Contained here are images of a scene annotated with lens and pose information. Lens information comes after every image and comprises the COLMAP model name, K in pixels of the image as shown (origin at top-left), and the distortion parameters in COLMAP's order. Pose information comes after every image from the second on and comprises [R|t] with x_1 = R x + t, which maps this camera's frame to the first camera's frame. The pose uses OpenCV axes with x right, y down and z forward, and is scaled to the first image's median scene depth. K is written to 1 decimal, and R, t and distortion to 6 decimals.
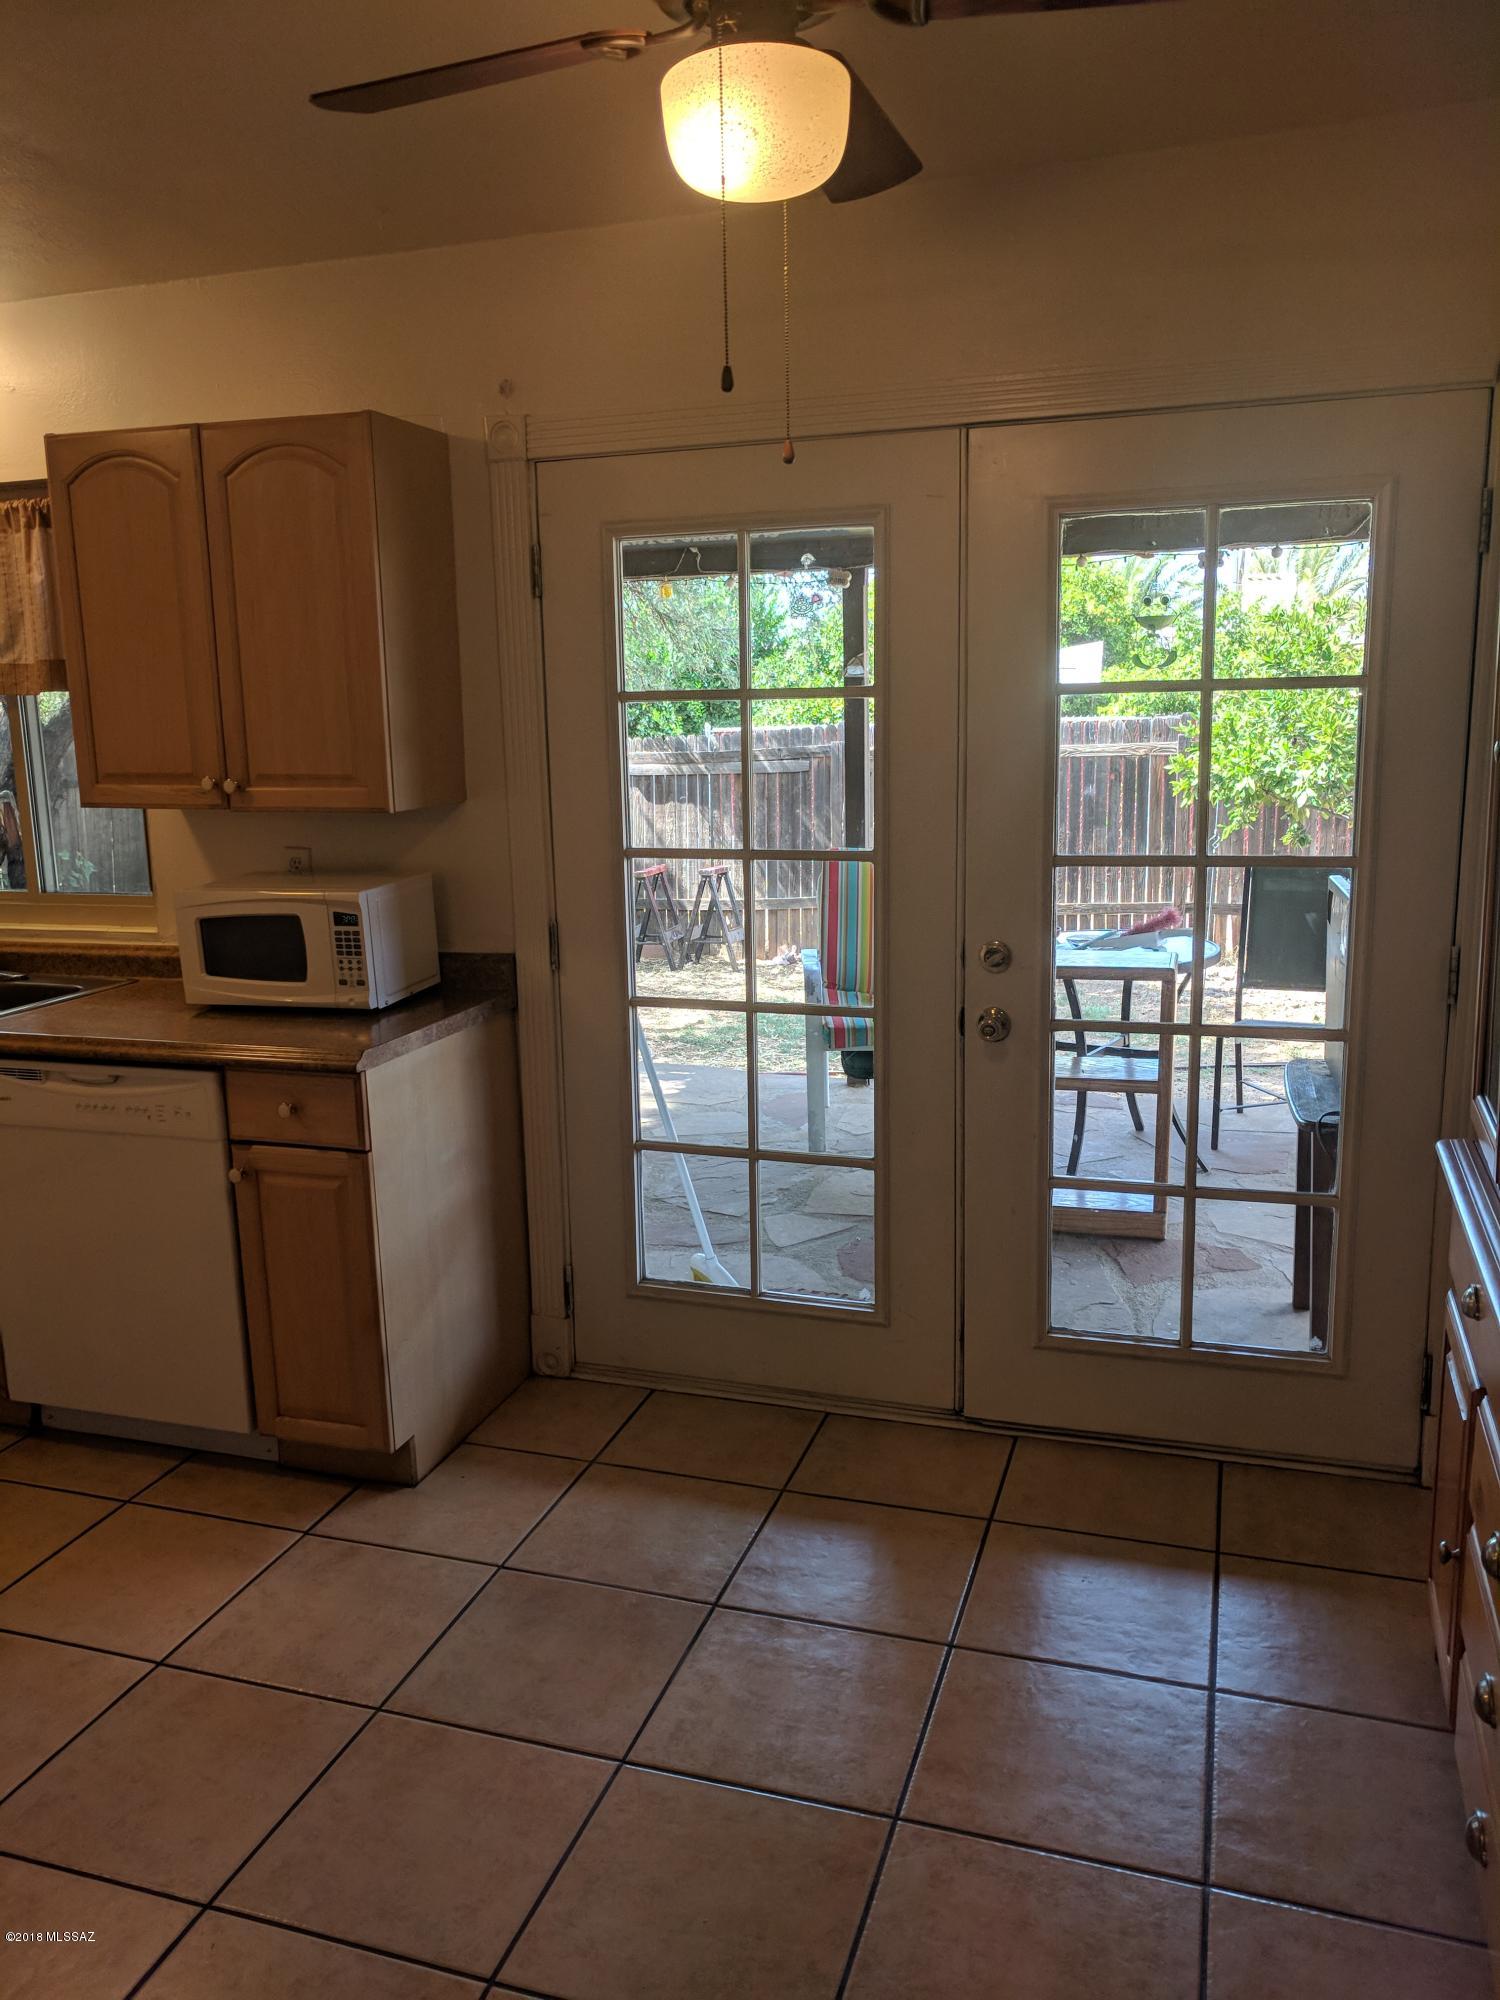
lens RADIAL K [[1500.7, 0, 737.3], [0, 1500.7, 998.6], [0, 0, 1]] dist [-0.004481, 0.007599]
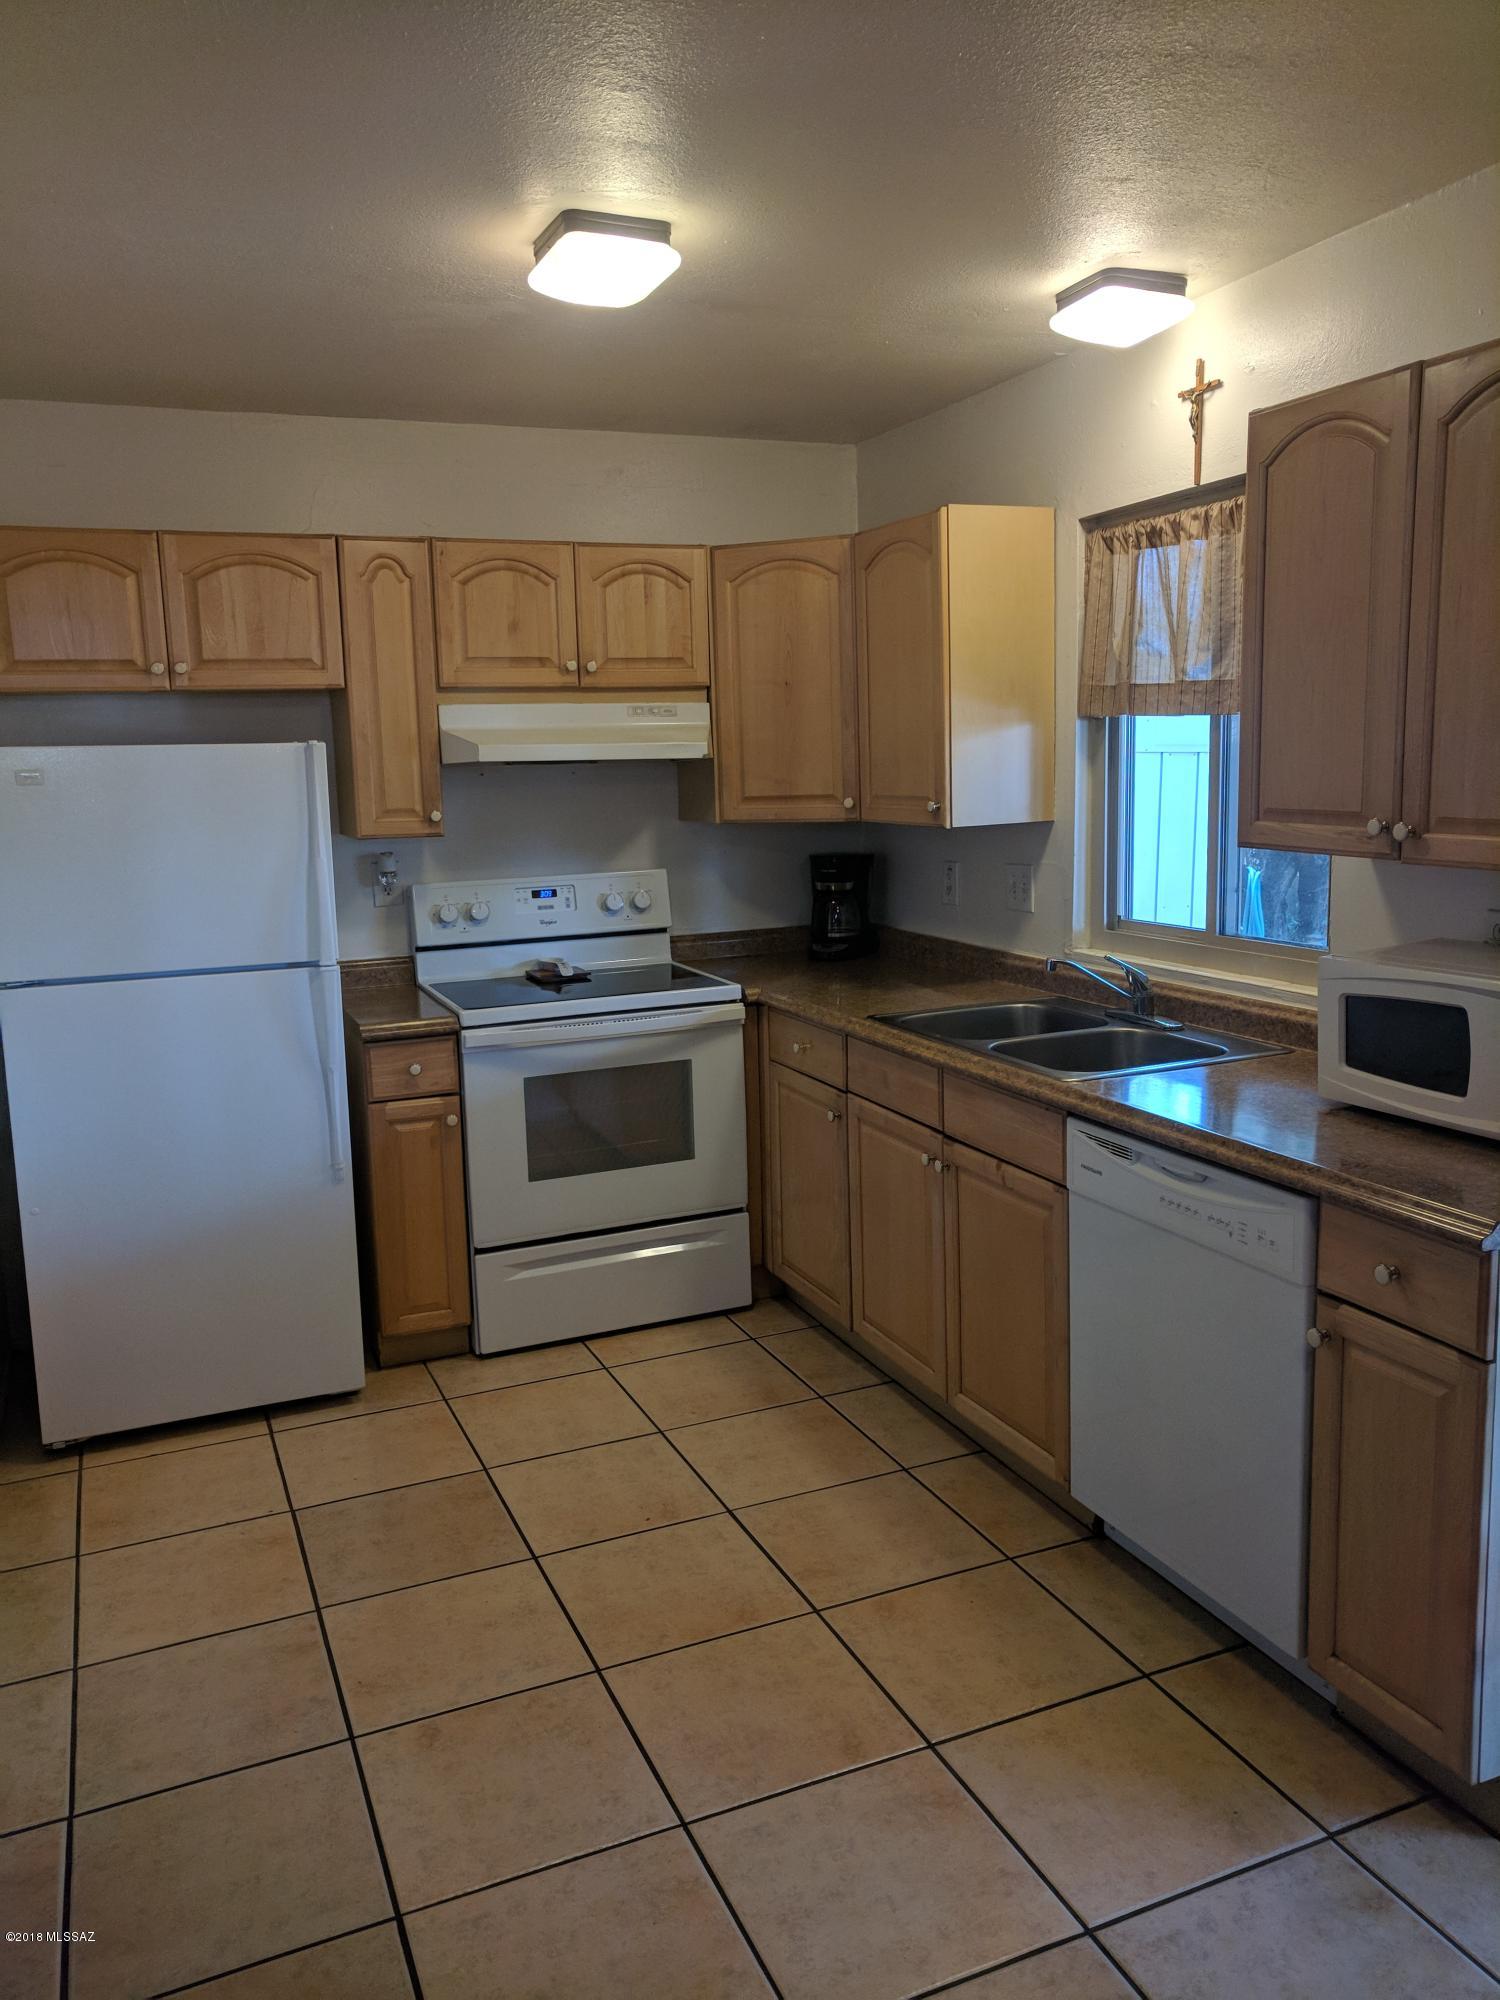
lens RADIAL K [[1500.7, 0, 737.3], [0, 1500.7, 998.6], [0, 0, 1]] dist [-0.004481, 0.007599]
pose [[0.659529, 0.120397, -0.741974, 0.020241], [-0.122902, 0.991078, 0.051573, -0.055551], [0.741564, 0.057176, 0.668442, 0.242169]]
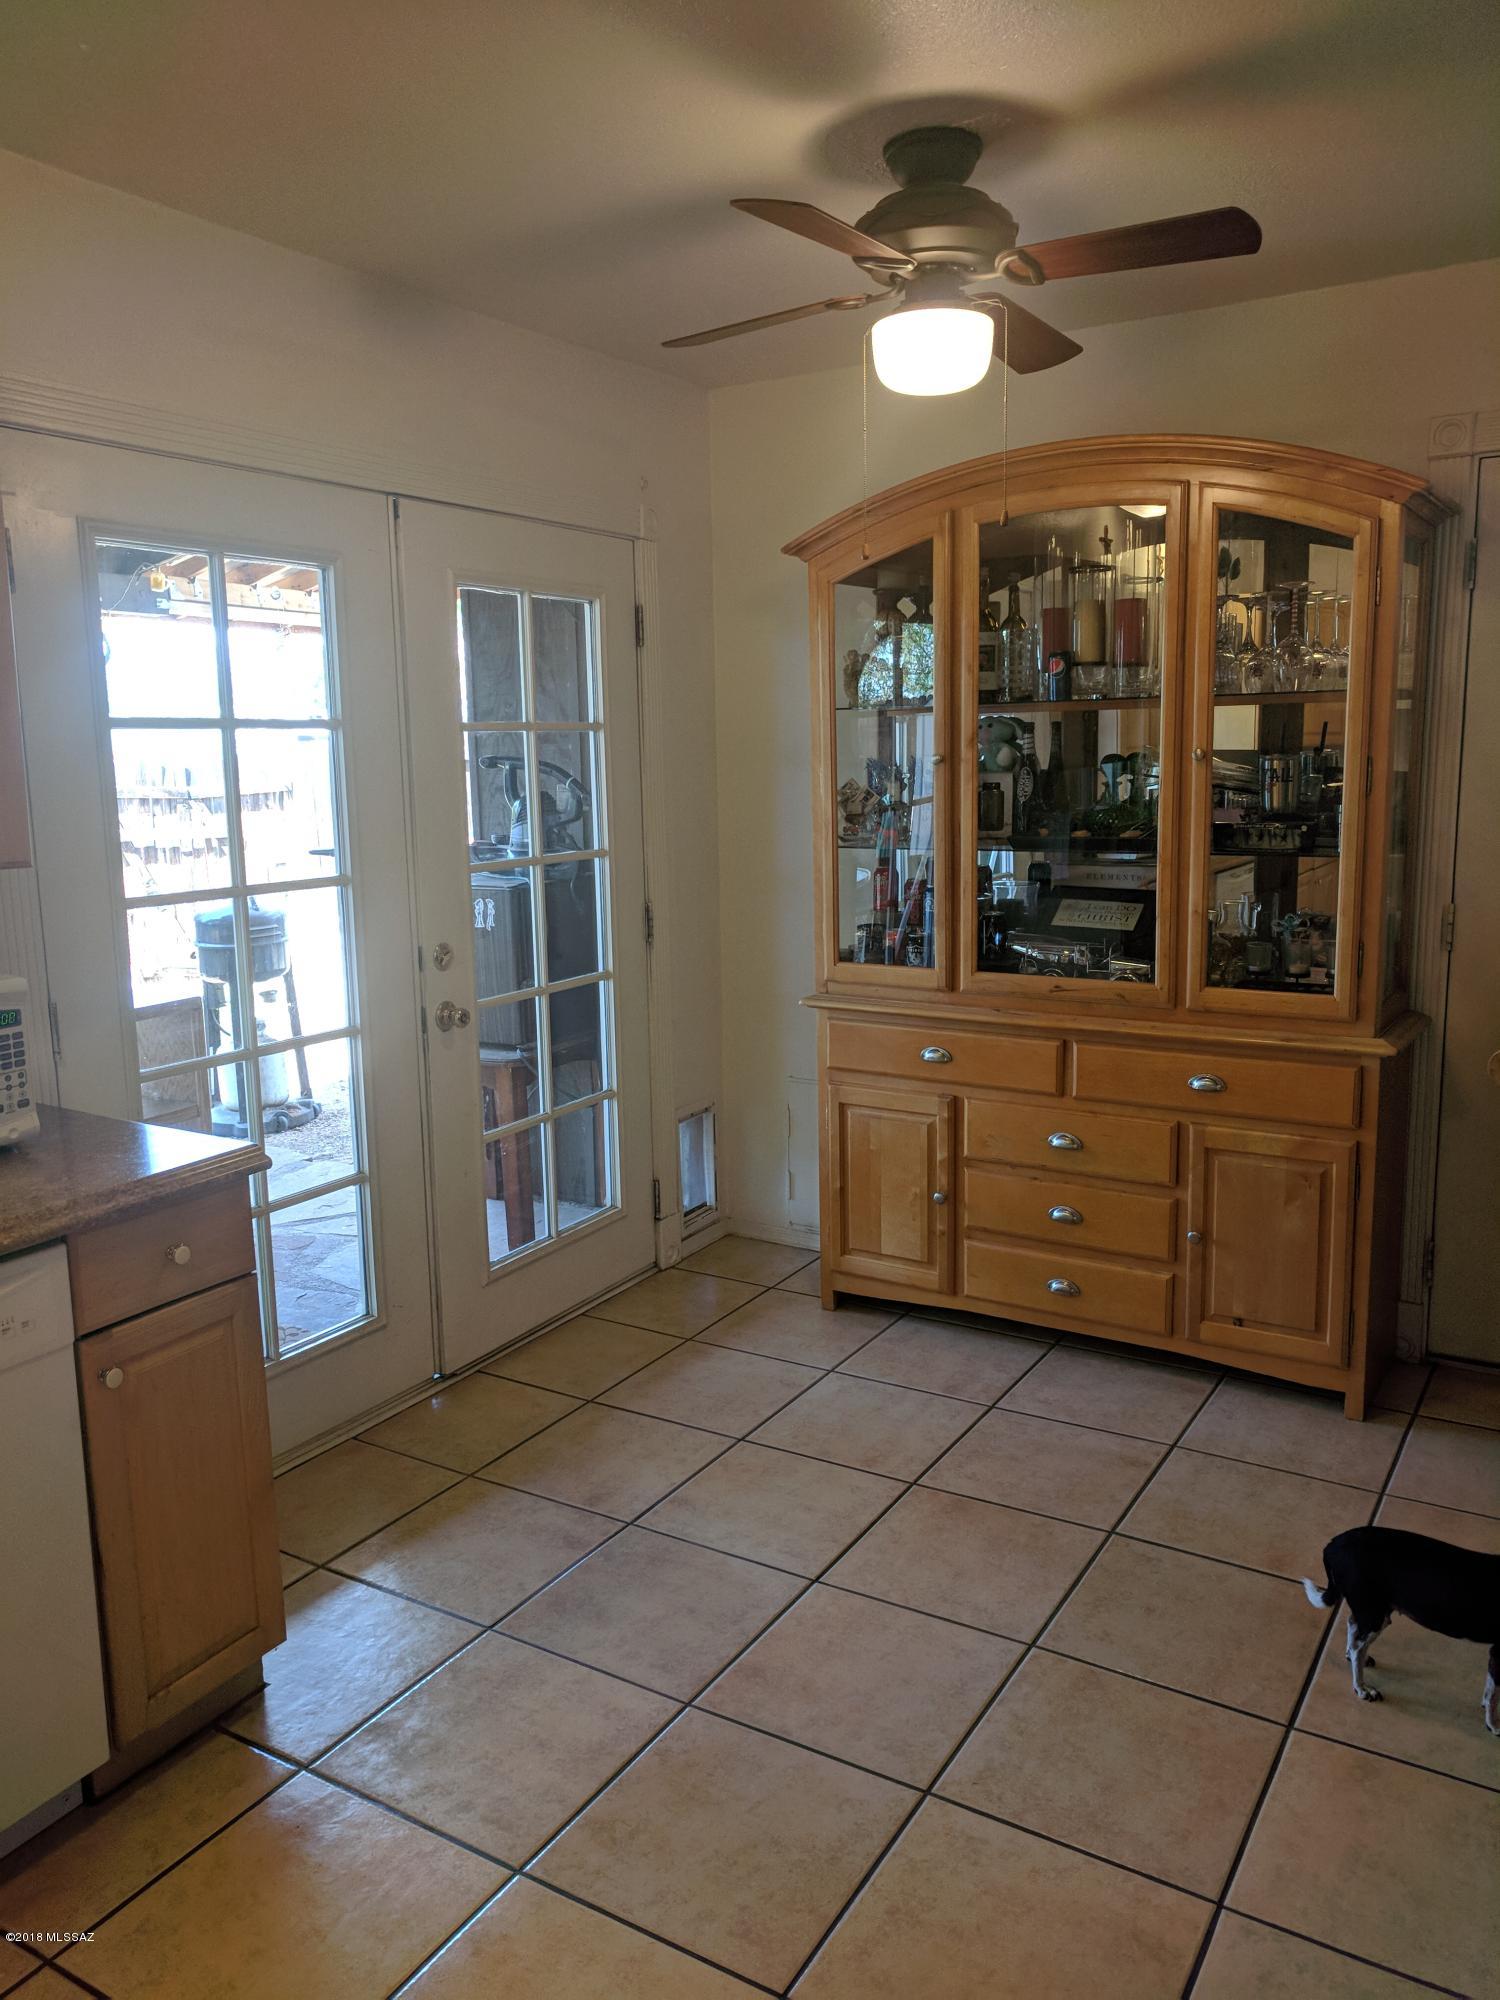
lens RADIAL K [[1500.7, 0, 737.3], [0, 1500.7, 998.6], [0, 0, 1]] dist [-0.004481, 0.007599]
pose [[0.234684, -0.142402, 0.961585, -0.874584], [0.196464, 0.975746, 0.096550, -0.063216], [-0.952011, 0.166258, 0.256969, 0.484265]]
